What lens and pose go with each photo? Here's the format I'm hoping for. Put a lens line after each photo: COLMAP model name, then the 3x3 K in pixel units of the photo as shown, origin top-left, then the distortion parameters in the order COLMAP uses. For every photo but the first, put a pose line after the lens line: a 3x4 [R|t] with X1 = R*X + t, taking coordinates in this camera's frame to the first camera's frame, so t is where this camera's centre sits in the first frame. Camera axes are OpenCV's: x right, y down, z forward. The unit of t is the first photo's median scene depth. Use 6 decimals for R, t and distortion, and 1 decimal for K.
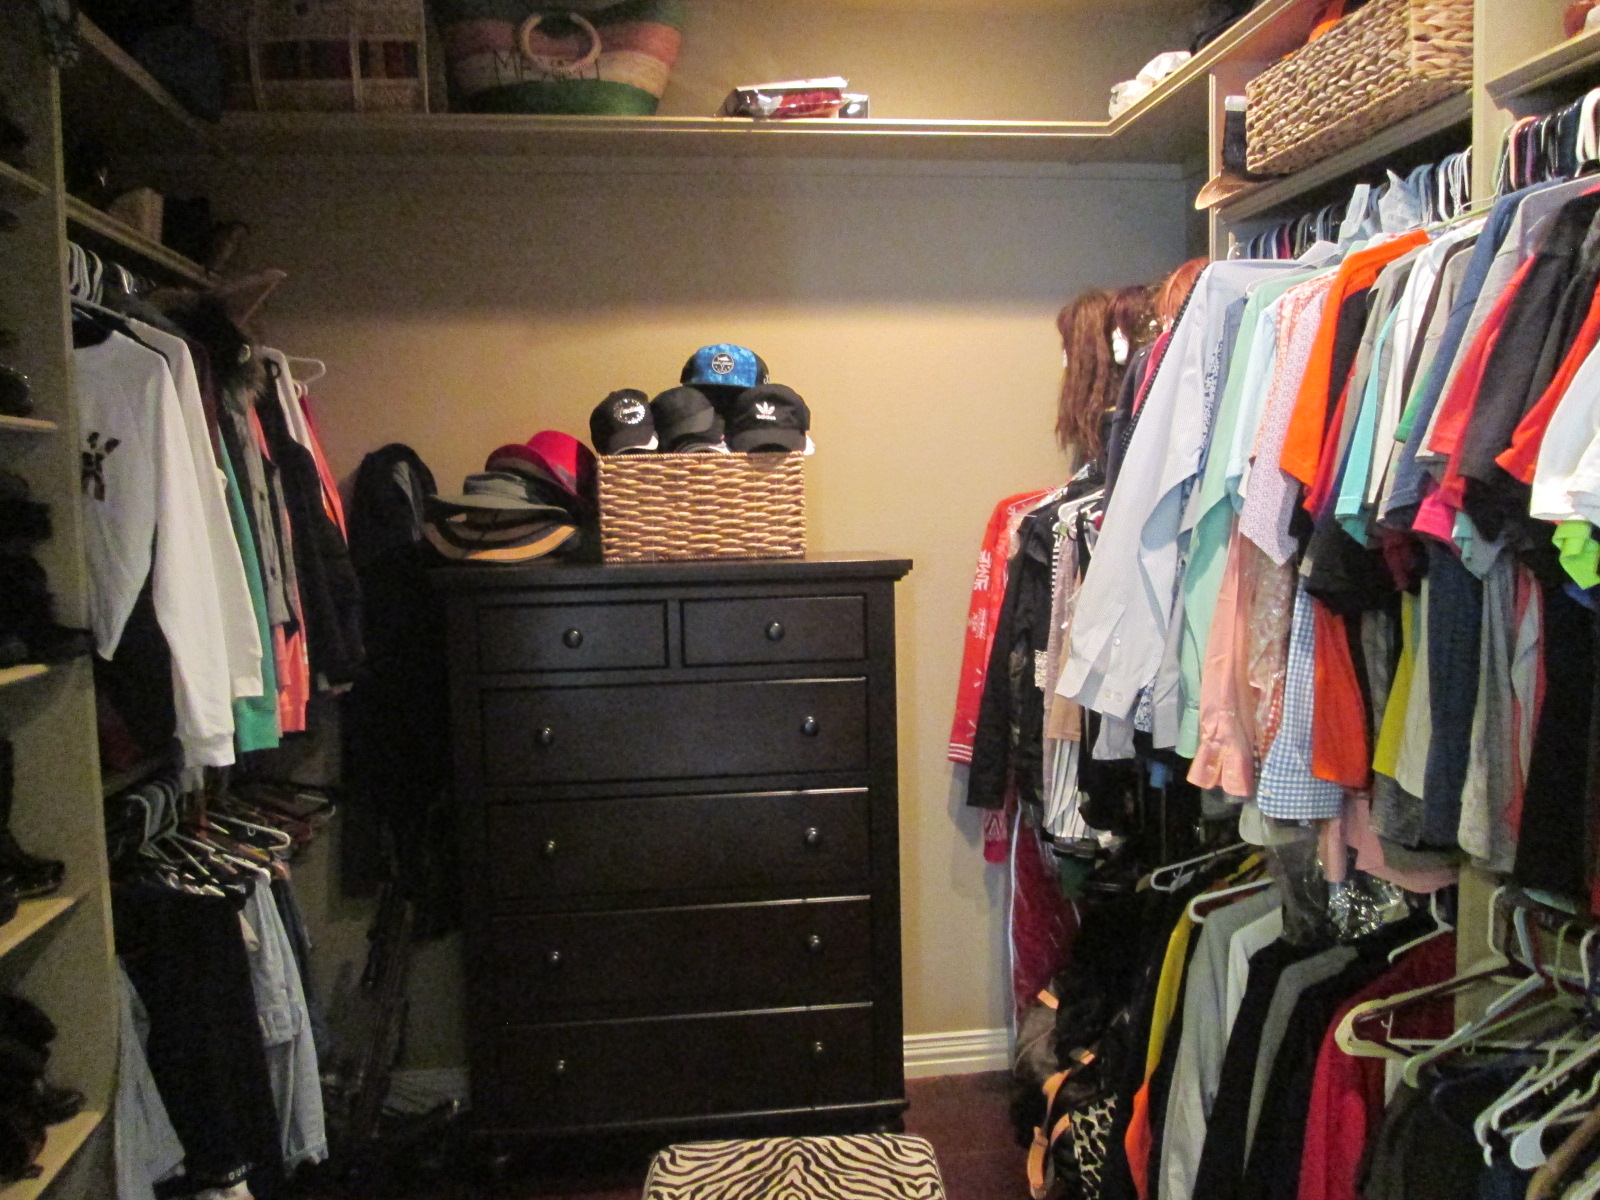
lens RADIAL K [[1327.3, 0, 797.3], [0, 1327.3, 596.0], [0, 0, 1]] dist [-0.063337, 0.031668]
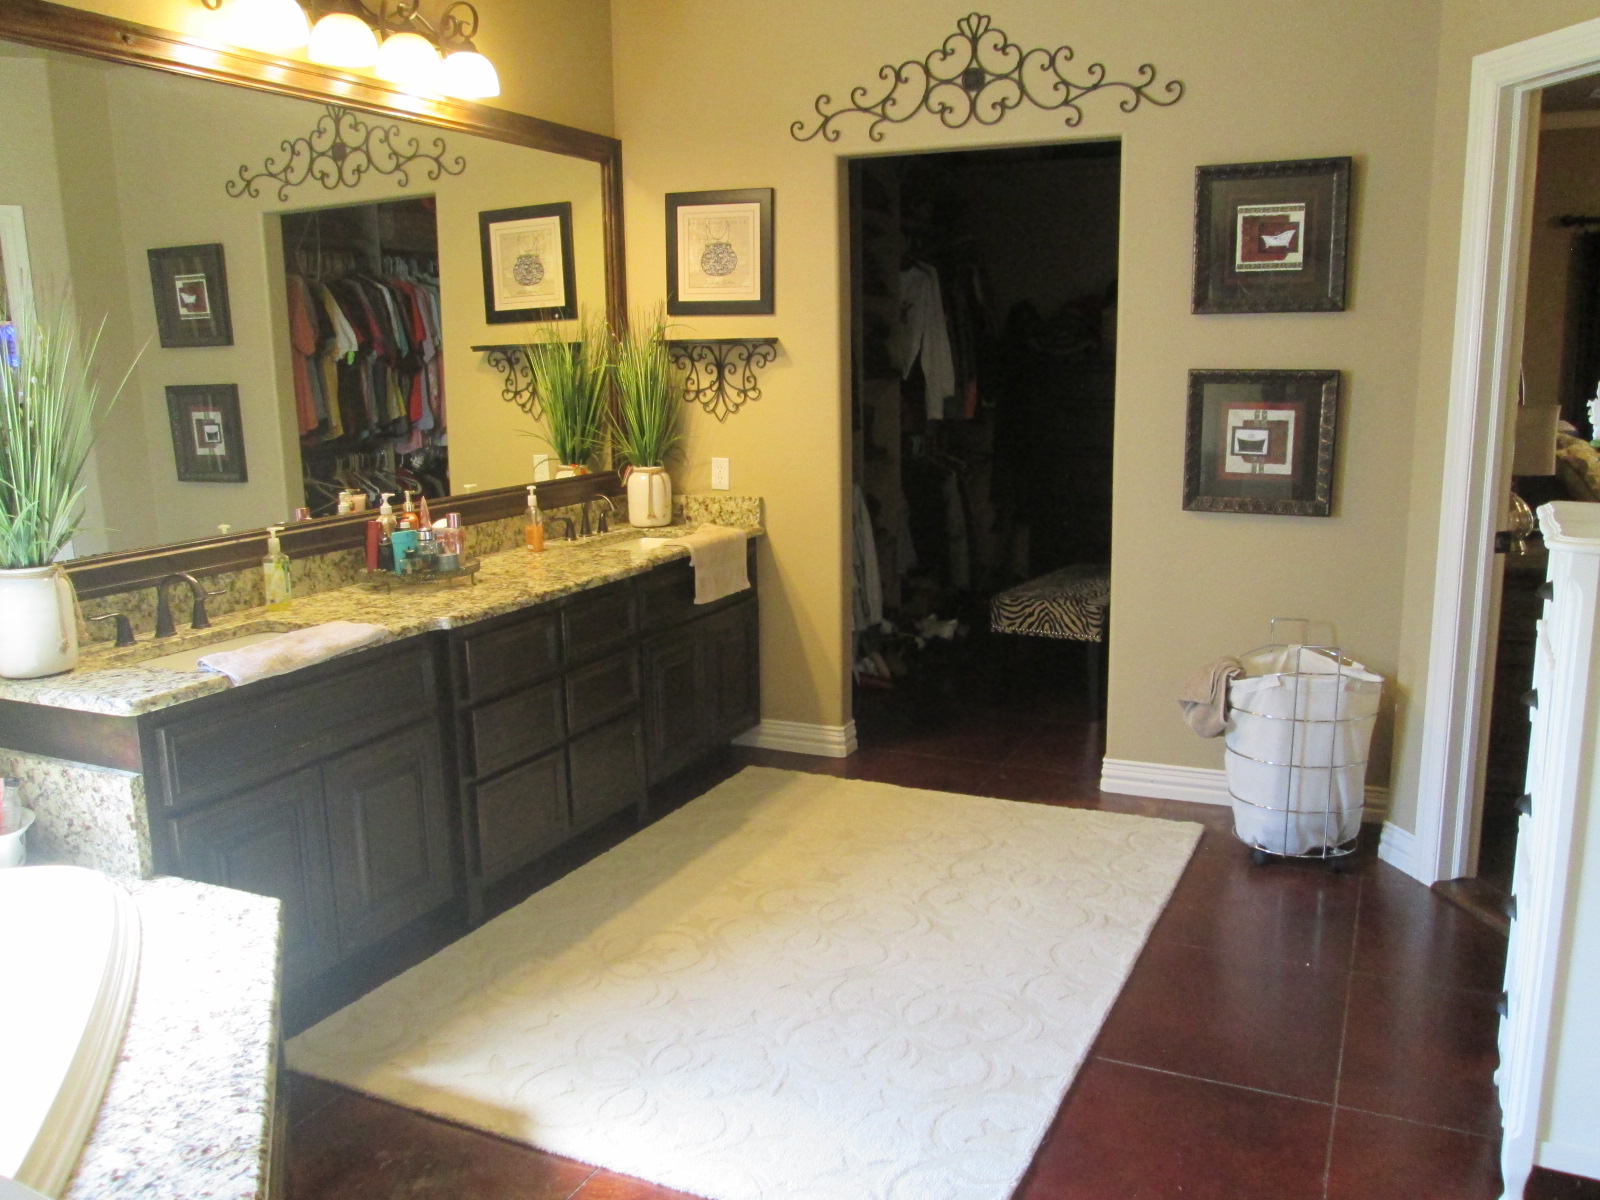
lens RADIAL K [[1327.3, 0, 802.5], [0, 1327.3, 601.7], [0, 0, 1]] dist [-0.063337, 0.031668]
pose [[0.841761, 0.116572, -0.527114, 0.864335], [-0.045984, 0.988342, 0.145140, 0.114276], [0.537888, -0.097935, 0.837308, -1.589895]]
